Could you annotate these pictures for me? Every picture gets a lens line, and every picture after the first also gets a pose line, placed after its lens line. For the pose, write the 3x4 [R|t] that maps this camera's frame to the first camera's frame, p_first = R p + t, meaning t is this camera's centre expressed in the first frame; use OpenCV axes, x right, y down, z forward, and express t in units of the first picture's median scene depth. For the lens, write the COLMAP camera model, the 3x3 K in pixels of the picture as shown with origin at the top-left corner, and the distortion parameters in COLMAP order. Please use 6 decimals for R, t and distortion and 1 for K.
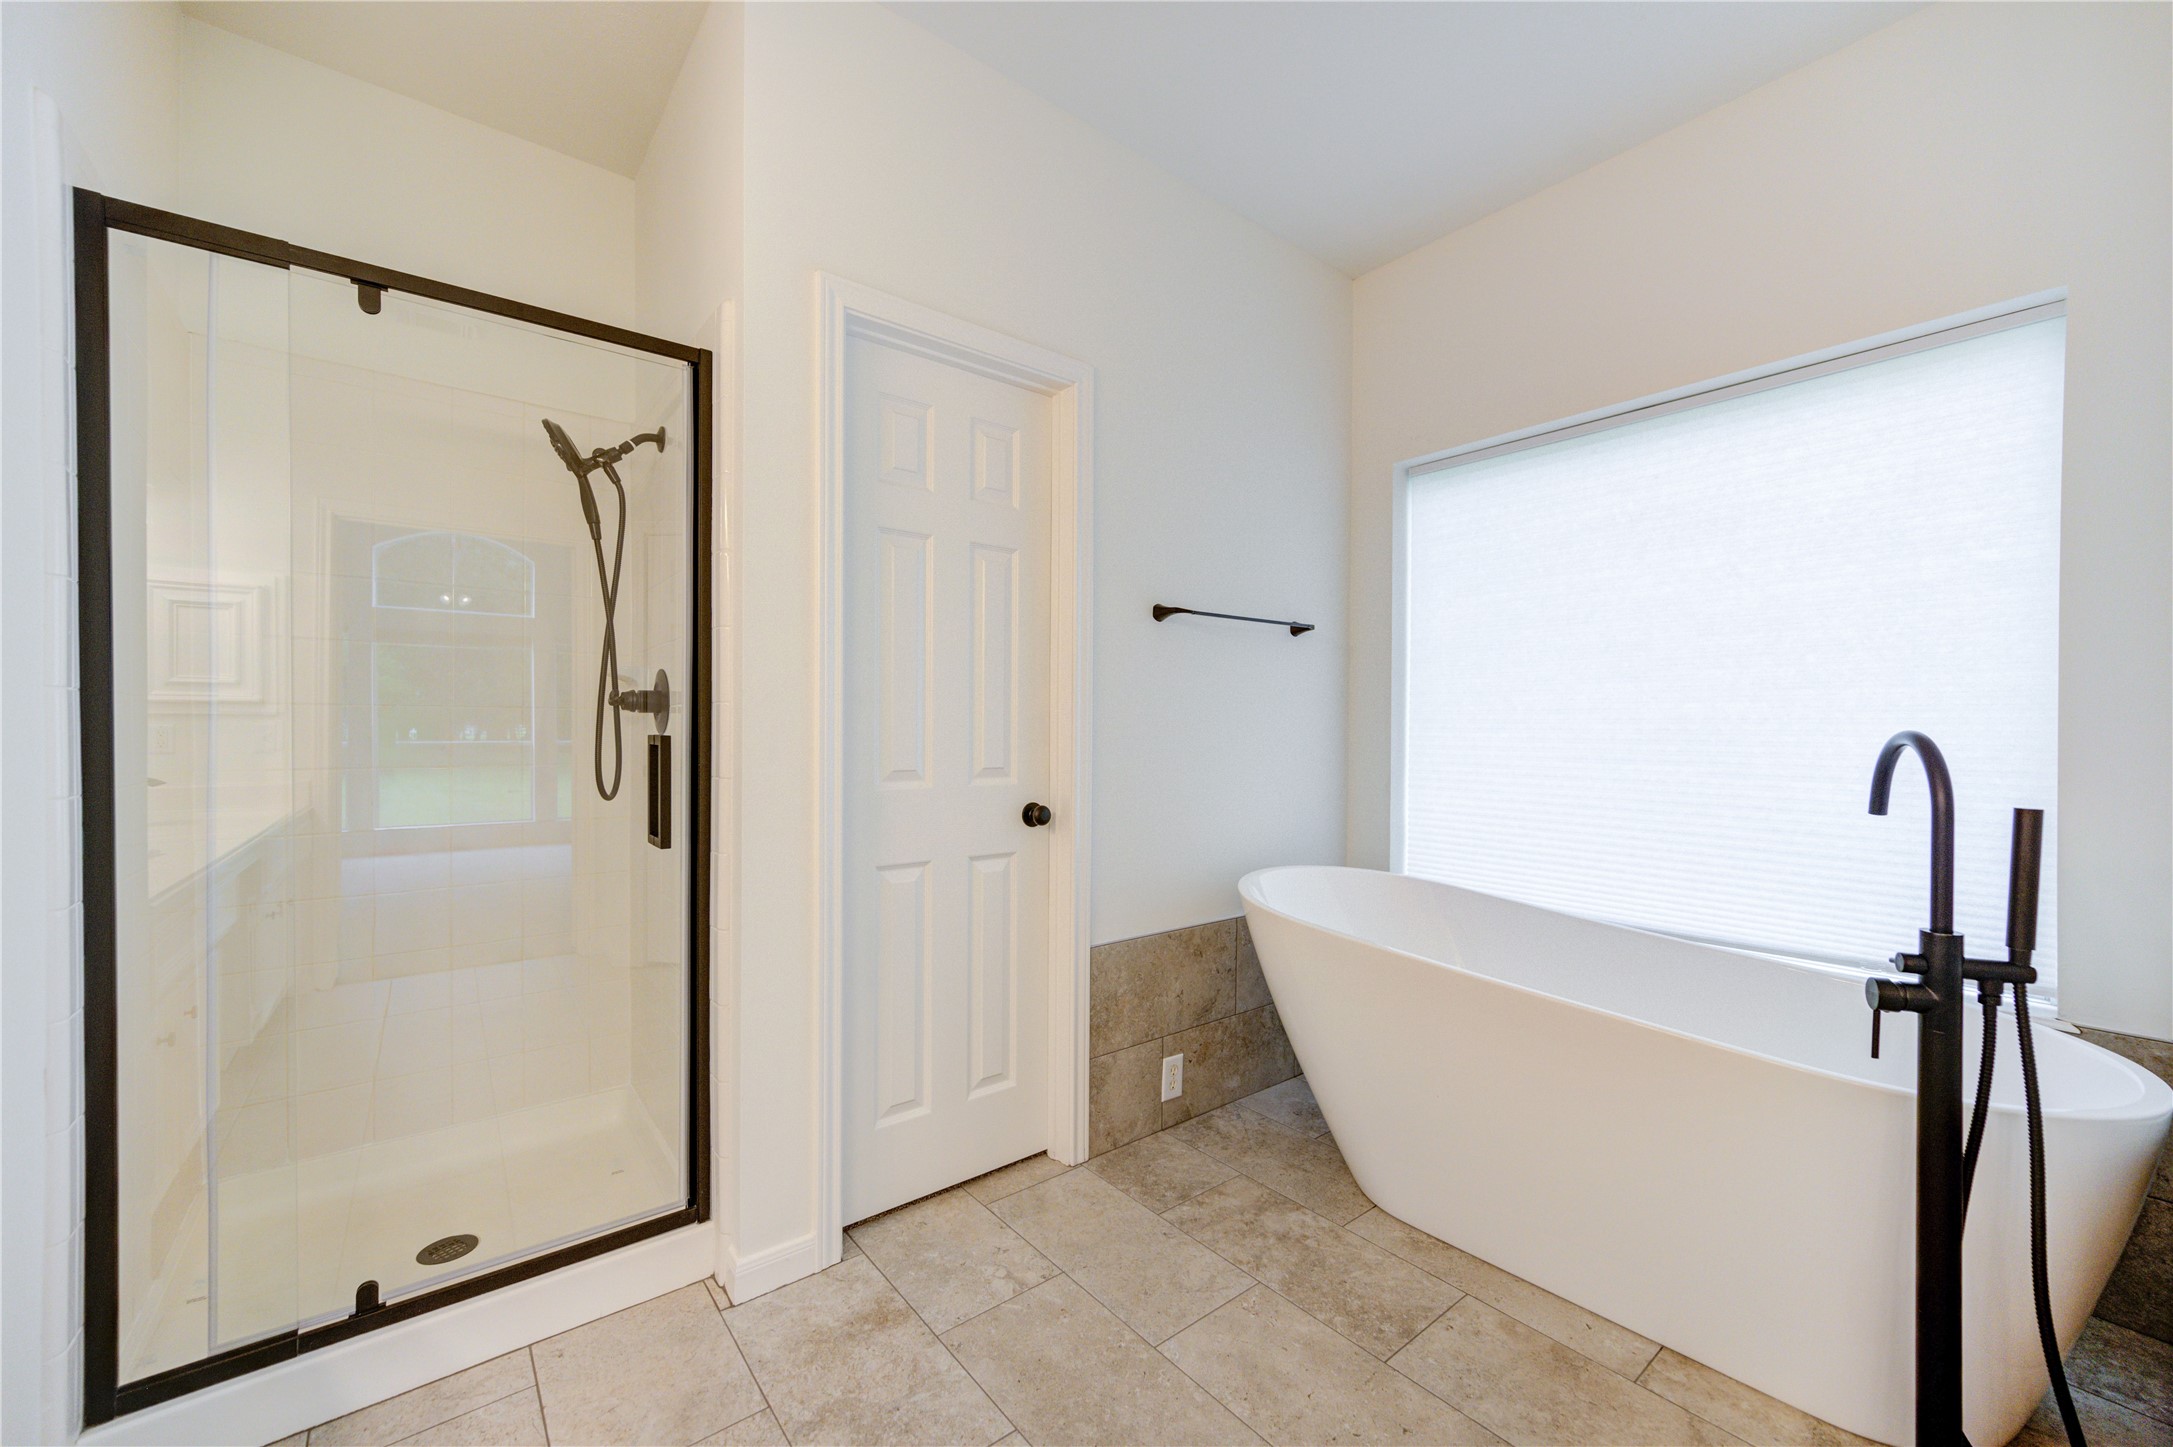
lens RADIAL K [[853.4, 0, 1097.9], [0, 853.4, 734.2], [0, 0, 1]] dist [0.004279, -0.000303]
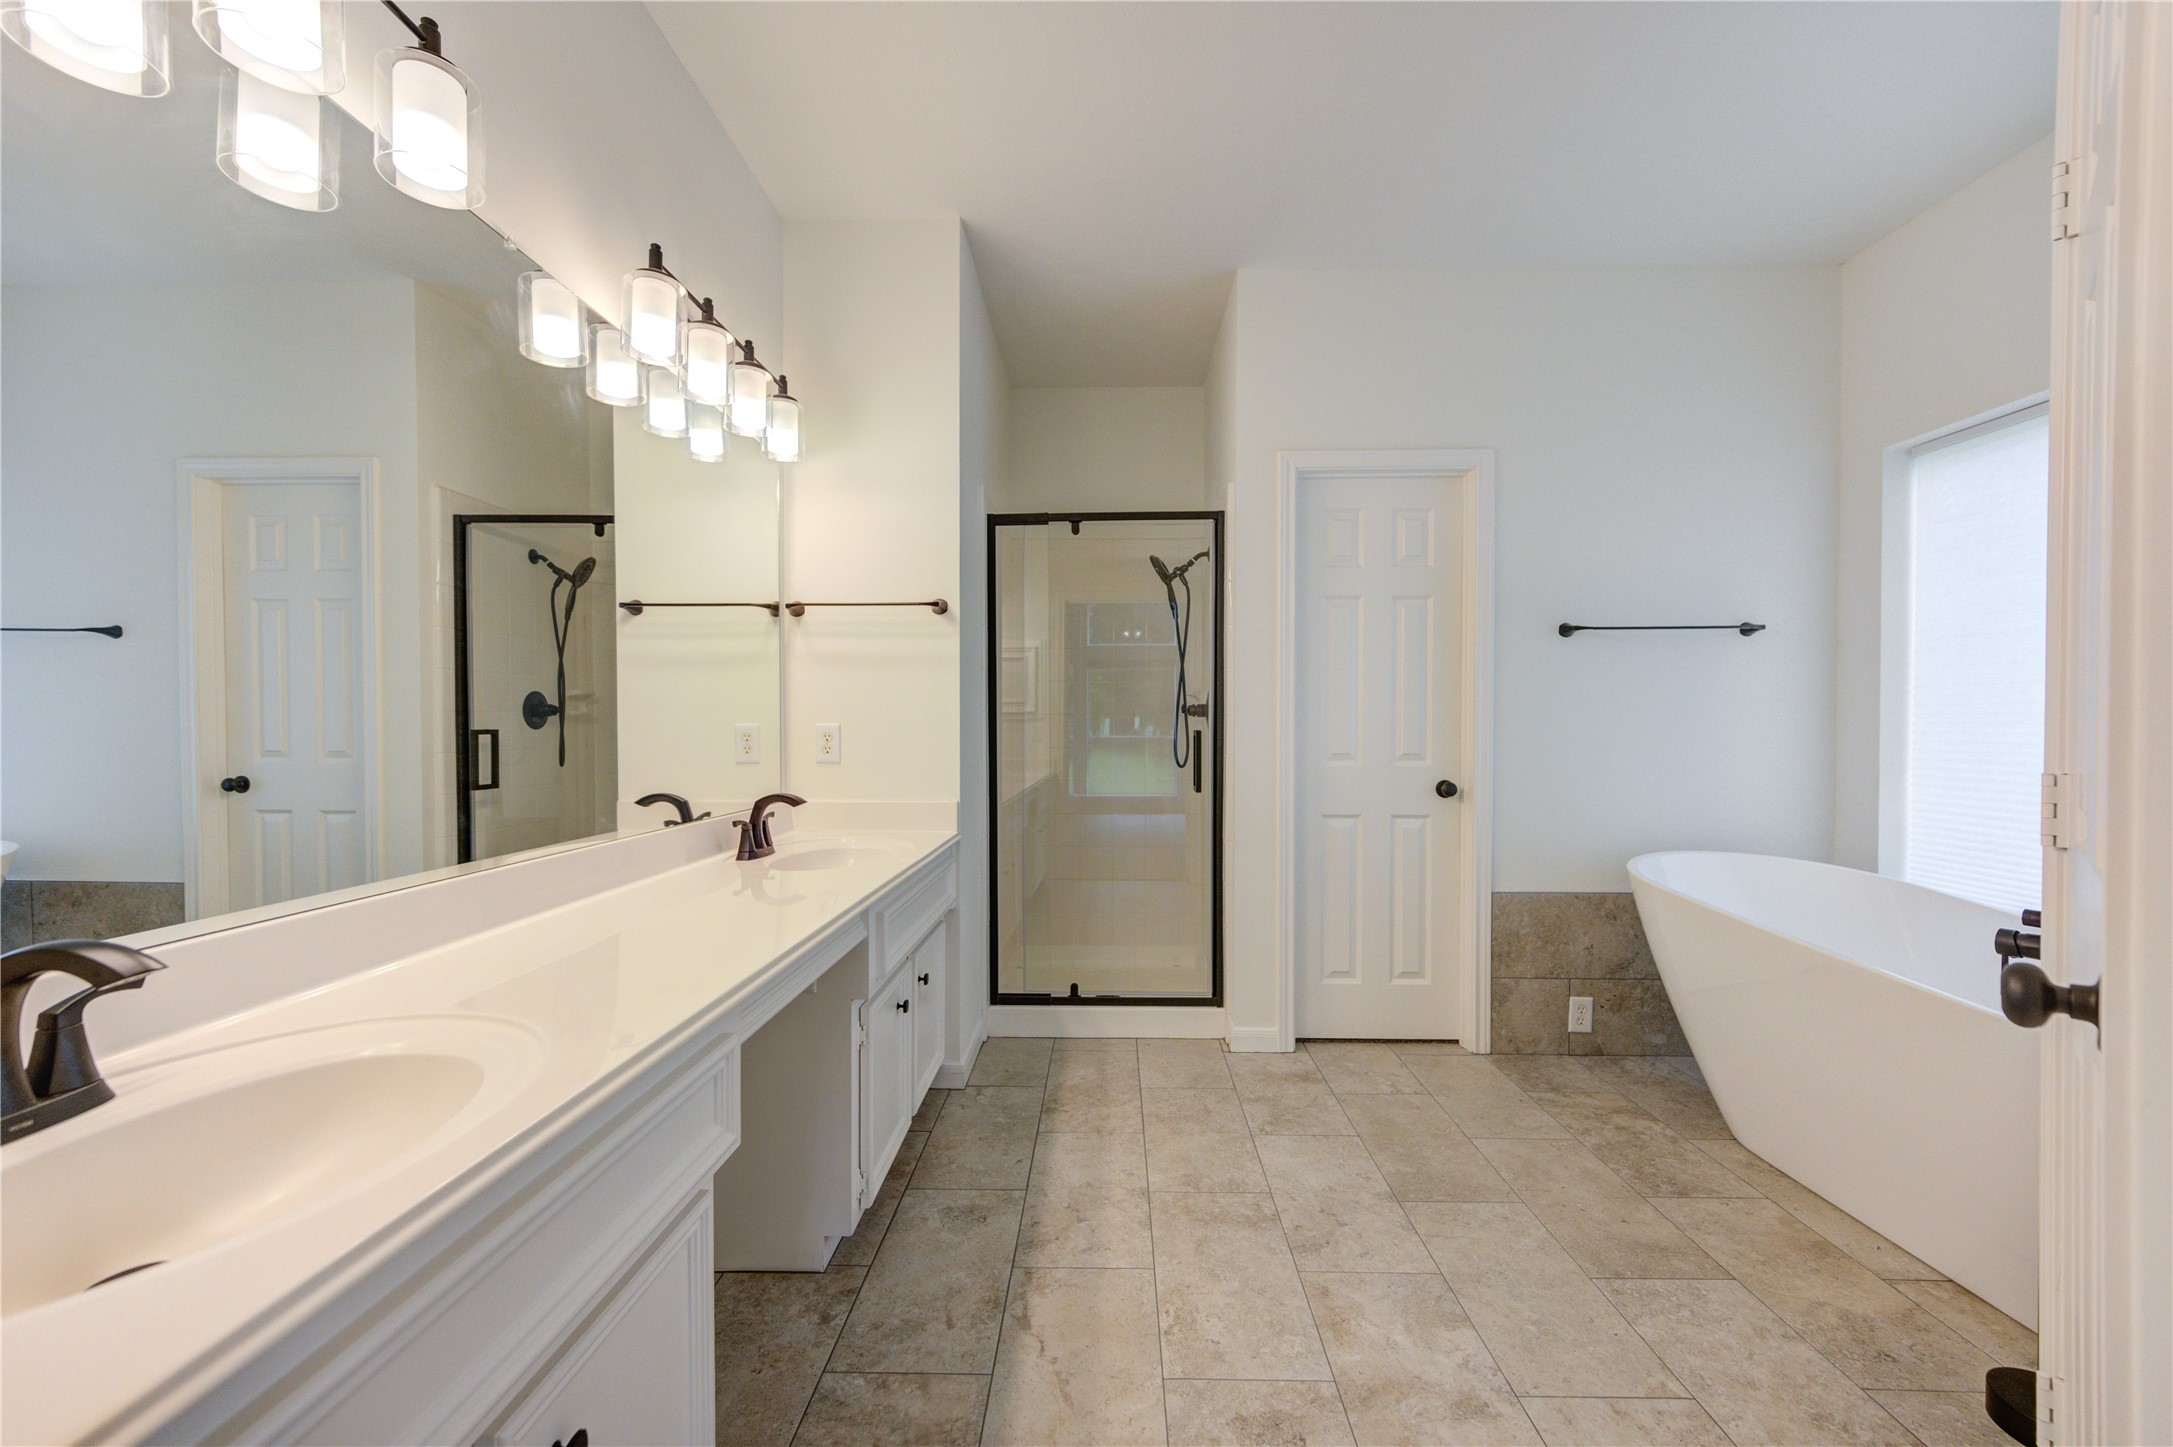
lens RADIAL K [[853.4, 0, 1088.2], [0, 853.4, 731.4], [0, 0, 1]] dist [0.004279, -0.000303]
pose [[0.760673, 0.000244, -0.649136, 0.400679], [-0.000829, 0.999999, -0.000596, 0.004145], [0.649135, 0.000992, 0.760672, -0.432574]]
